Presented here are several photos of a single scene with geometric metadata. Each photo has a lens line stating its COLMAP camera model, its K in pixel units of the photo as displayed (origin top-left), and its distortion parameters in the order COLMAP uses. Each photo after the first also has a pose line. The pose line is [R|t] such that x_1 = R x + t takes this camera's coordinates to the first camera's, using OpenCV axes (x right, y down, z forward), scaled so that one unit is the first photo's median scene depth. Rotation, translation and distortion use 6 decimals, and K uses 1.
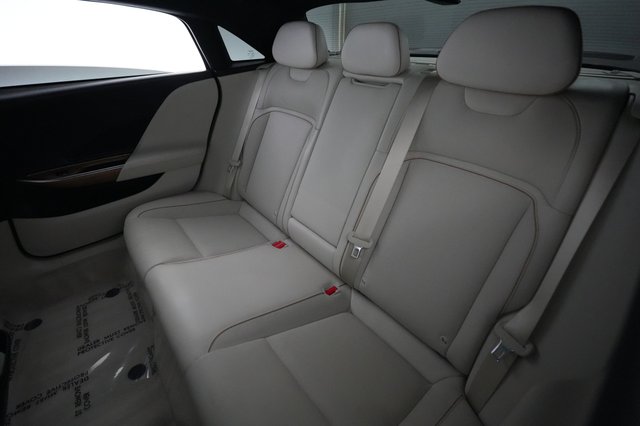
lens RADIAL K [[306.7, 0, 320.0], [0, 306.7, 213.0], [0, 0, 1]] dist [-0.000248, -0.000054]
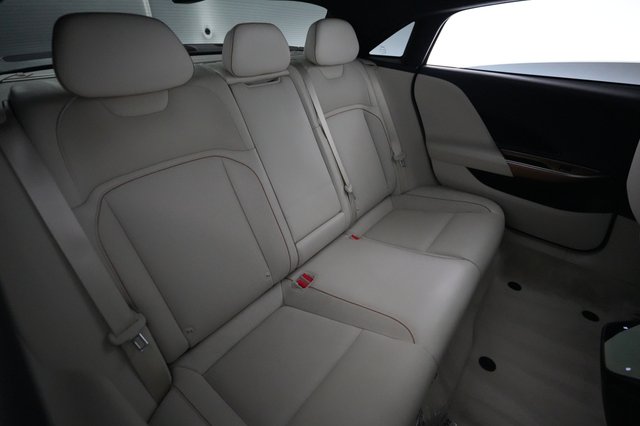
lens RADIAL K [[306.7, 0, 320.0], [0, 306.7, 213.0], [0, 0, 1]] dist [-0.000248, -0.000054]
pose [[-0.243660, -0.479606, 0.842976, -0.809873], [0.483508, 0.693390, 0.534257, -0.483693], [-0.840744, 0.537762, 0.062942, 0.861548]]
